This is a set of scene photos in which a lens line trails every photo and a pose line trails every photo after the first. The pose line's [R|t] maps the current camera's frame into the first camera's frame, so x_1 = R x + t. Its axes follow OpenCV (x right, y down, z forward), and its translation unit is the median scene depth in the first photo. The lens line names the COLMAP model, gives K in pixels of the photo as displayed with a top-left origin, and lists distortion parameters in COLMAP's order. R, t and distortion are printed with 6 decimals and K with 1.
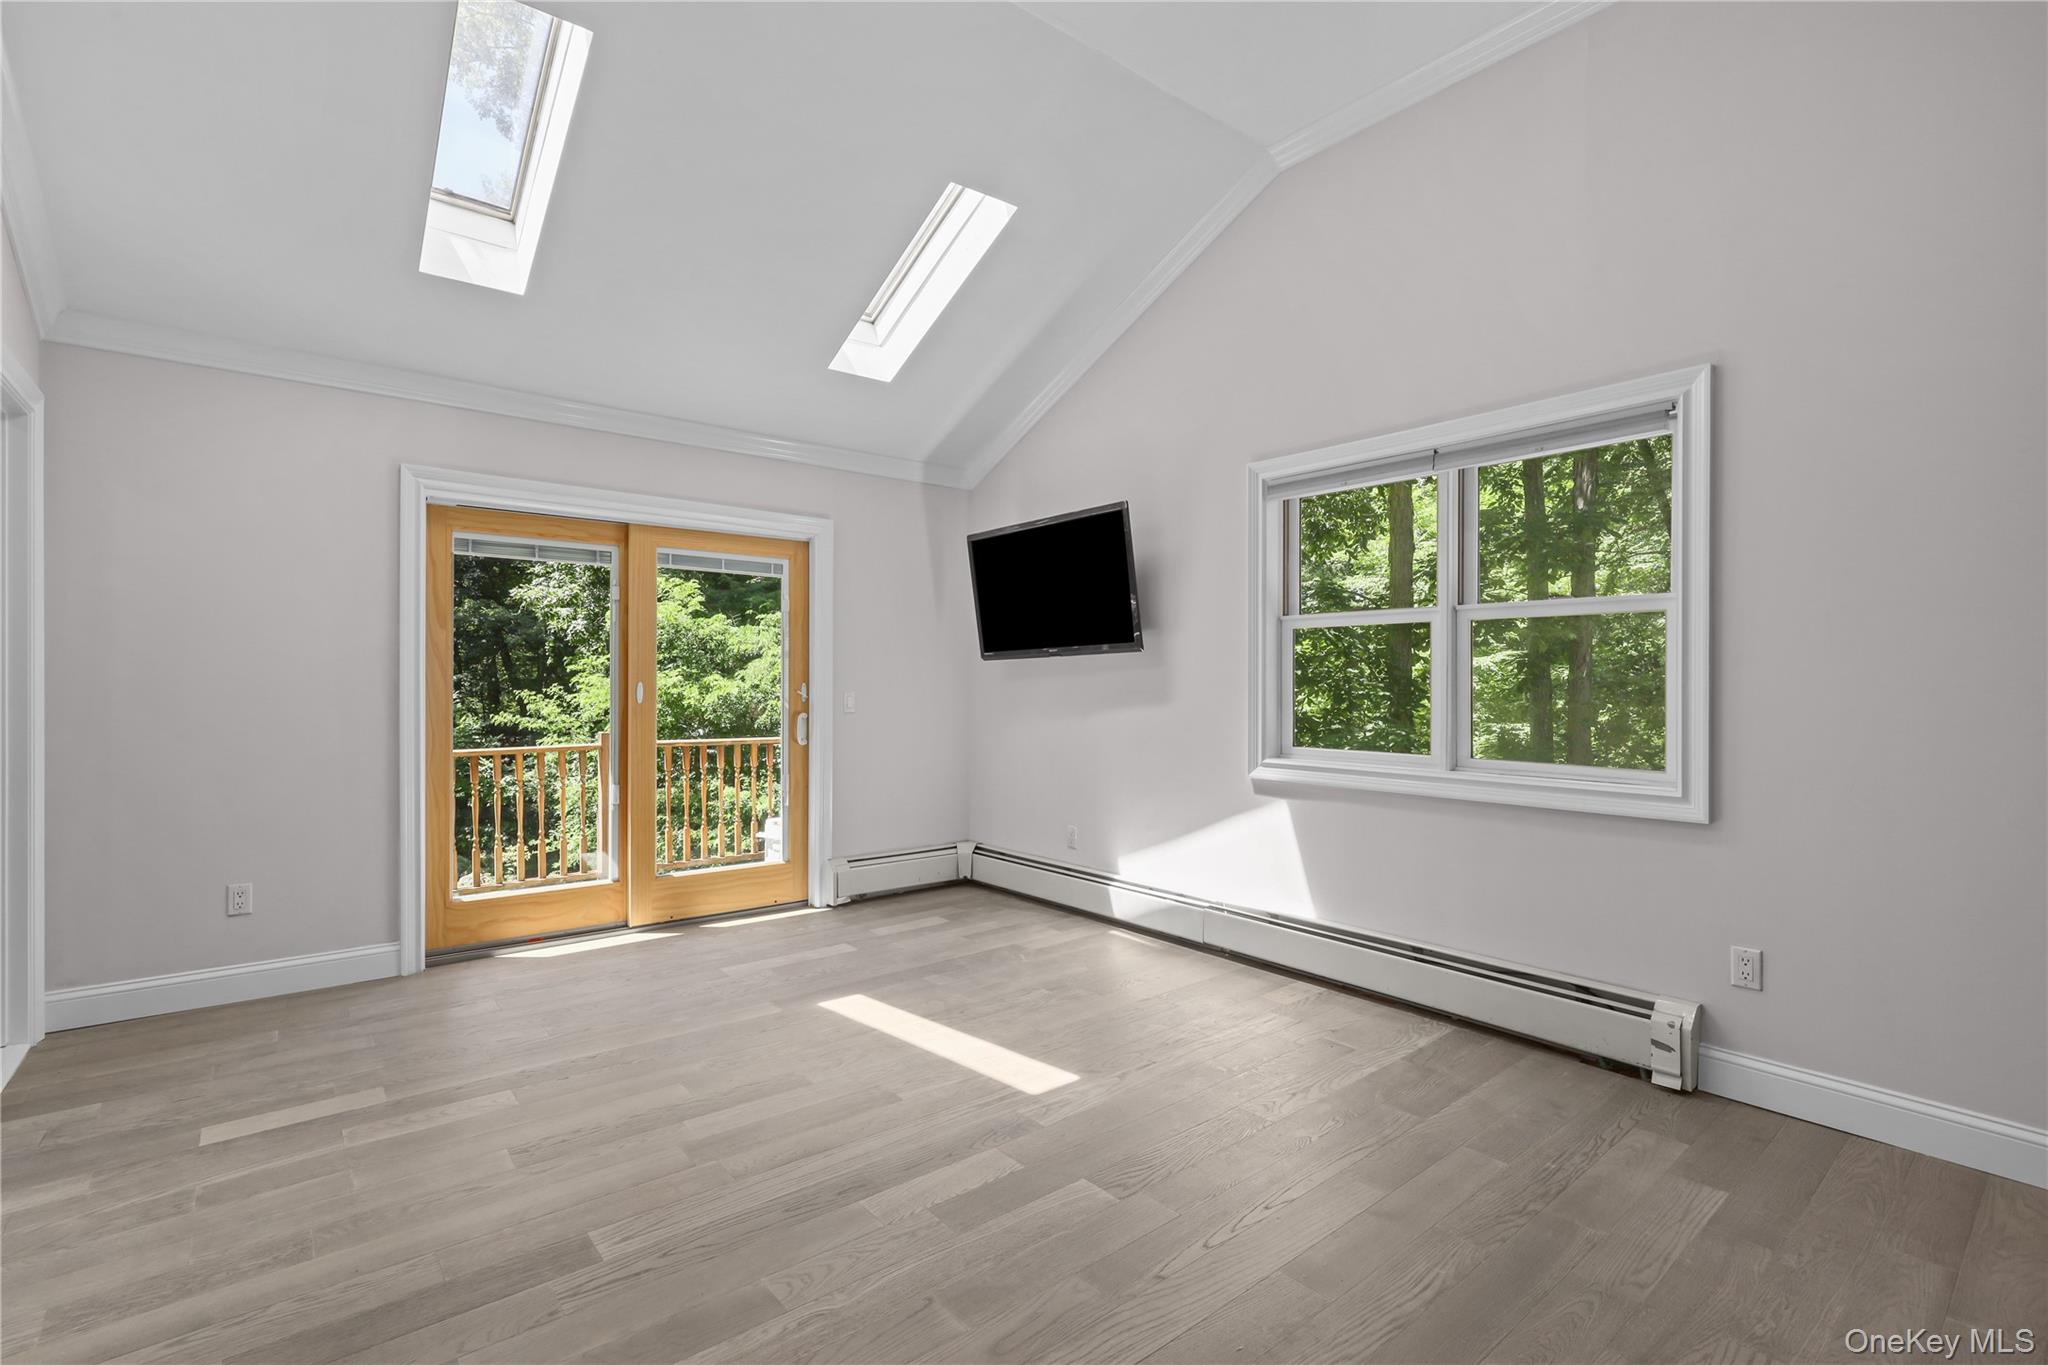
lens RADIAL K [[941.8, 0, 1023.1], [0, 941.8, 675.4], [0, 0, 1]] dist [0.014930, -0.000579]
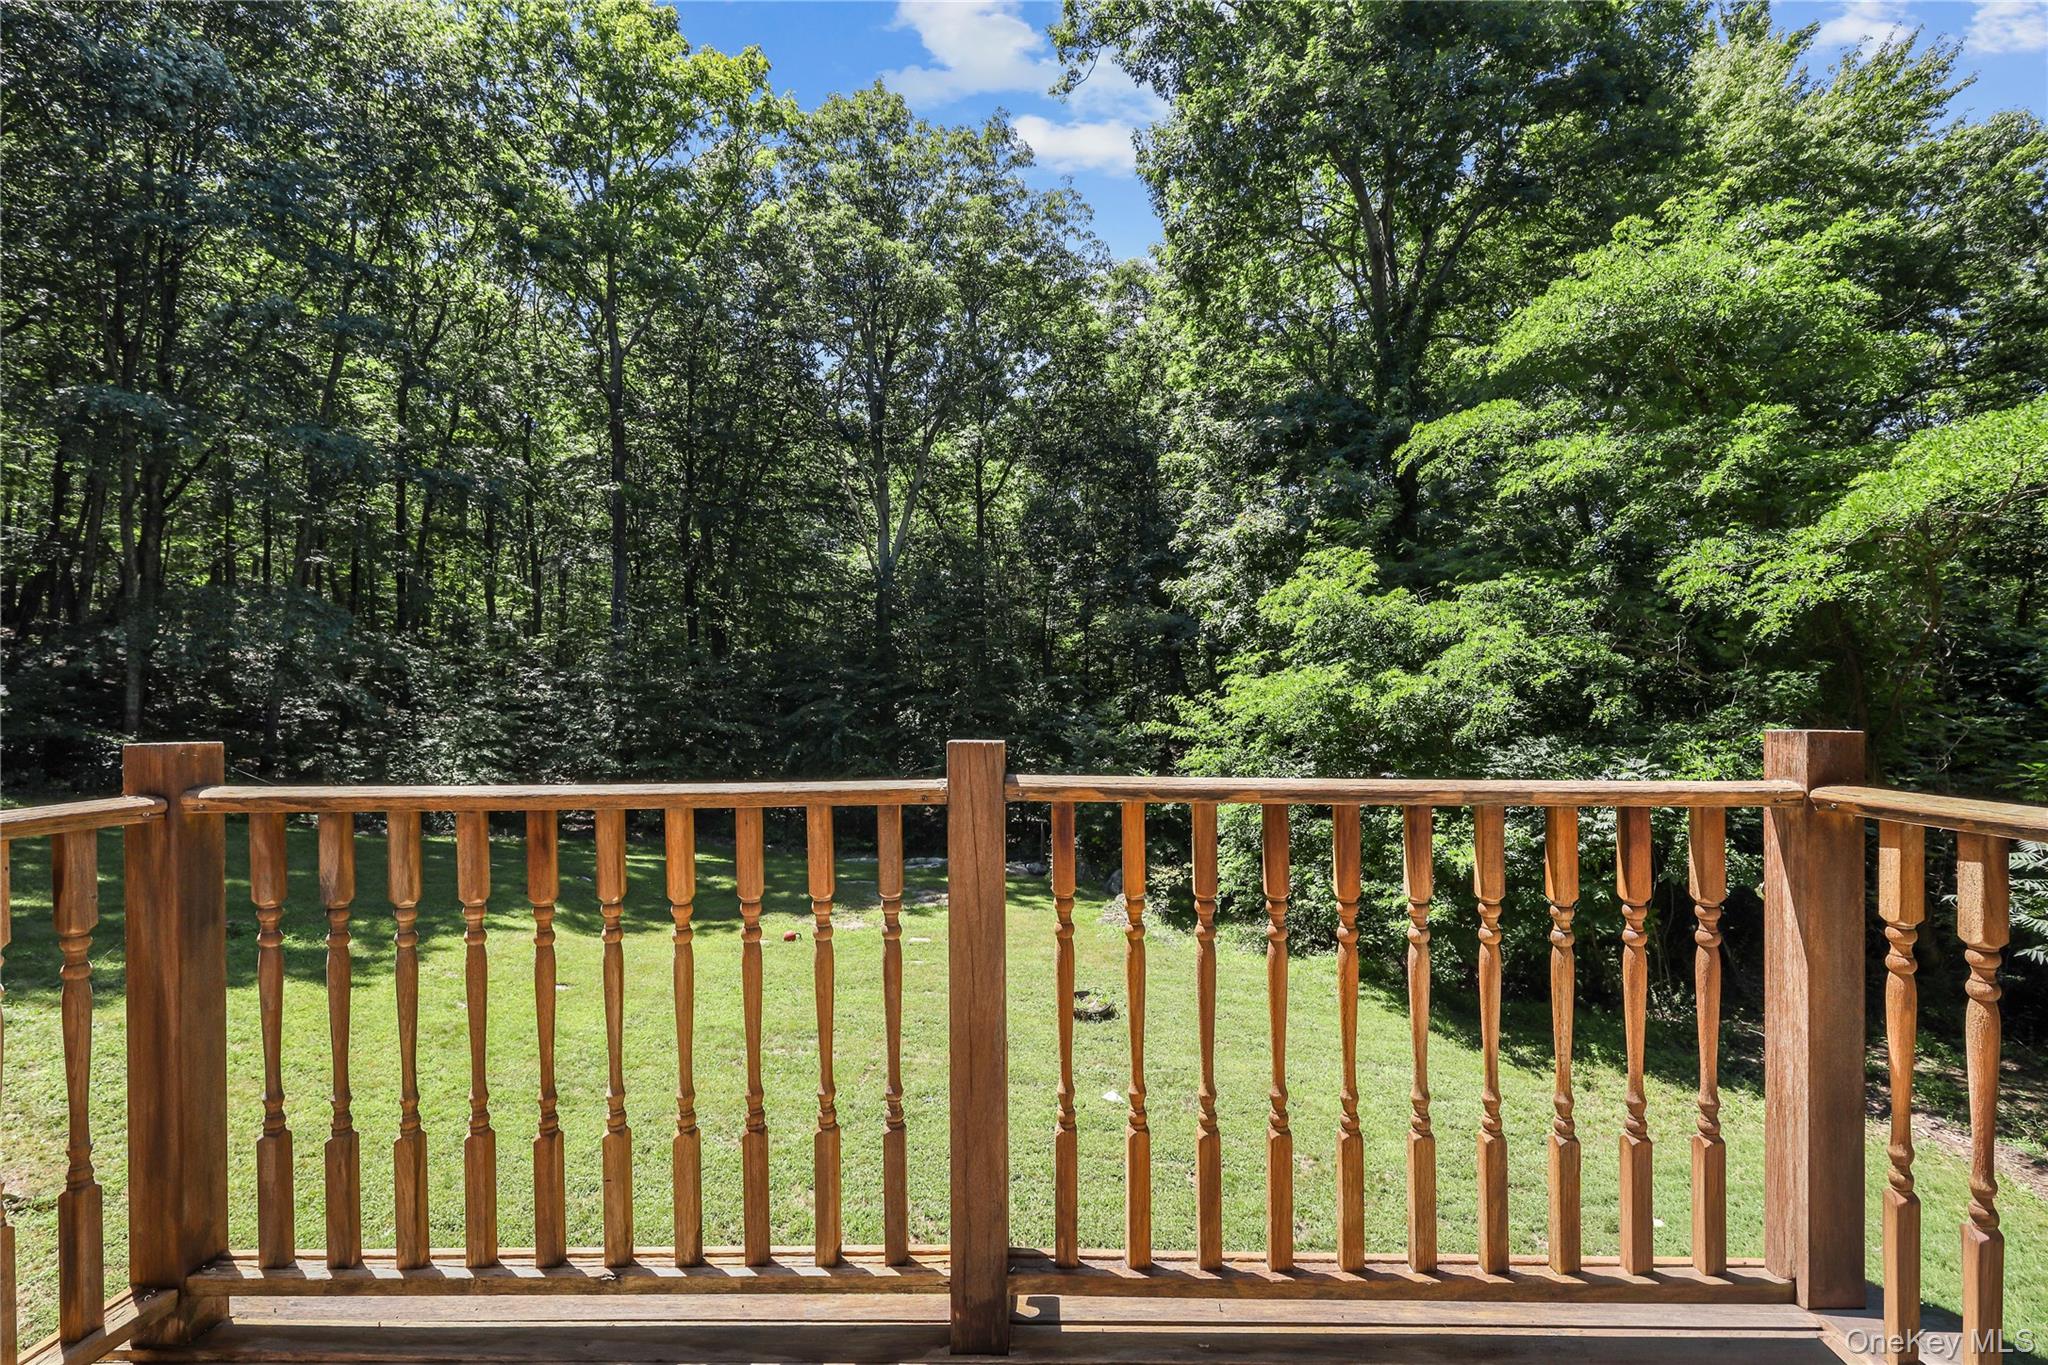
lens RADIAL K [[941.8, 0, 1022.2], [0, 941.8, 689.4], [0, 0, 1]] dist [0.014930, -0.000579]
pose [[0.767107, -0.007567, -0.641474, -0.224949], [0.002413, 0.999957, -0.008911, 0.056906], [0.641514, 0.005288, 0.767093, 0.727205]]
